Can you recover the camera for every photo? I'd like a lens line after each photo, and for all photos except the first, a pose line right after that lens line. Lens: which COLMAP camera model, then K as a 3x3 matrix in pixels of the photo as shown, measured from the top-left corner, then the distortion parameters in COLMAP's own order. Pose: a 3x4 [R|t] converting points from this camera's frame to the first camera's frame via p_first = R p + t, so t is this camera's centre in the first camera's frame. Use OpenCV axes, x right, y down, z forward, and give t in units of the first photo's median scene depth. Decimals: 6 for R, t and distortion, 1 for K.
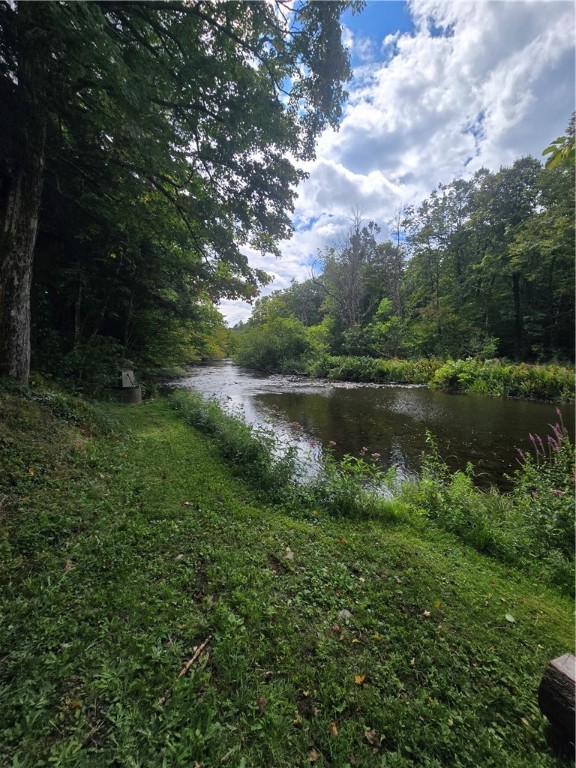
lens RADIAL K [[309.1, 0, 288.4], [0, 309.1, 389.8], [0, 0, 1]] dist [0.003337, 0.000447]
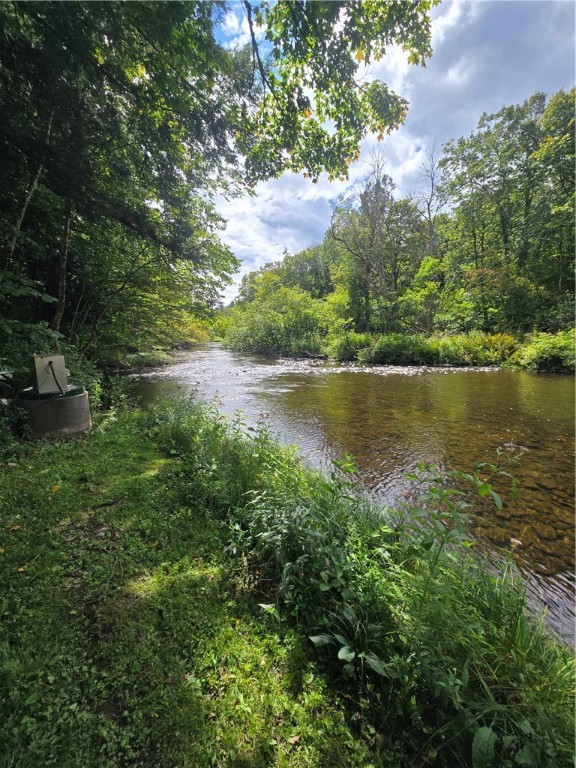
lens RADIAL K [[309.1, 0, 283.0], [0, 309.1, 382.4], [0, 0, 1]] dist [0.003337, 0.000447]
pose [[0.998896, -0.024941, 0.039800, -0.078725], [0.023789, 0.999292, 0.029153, -0.010380], [-0.040499, -0.028174, 0.998782, 0.208200]]
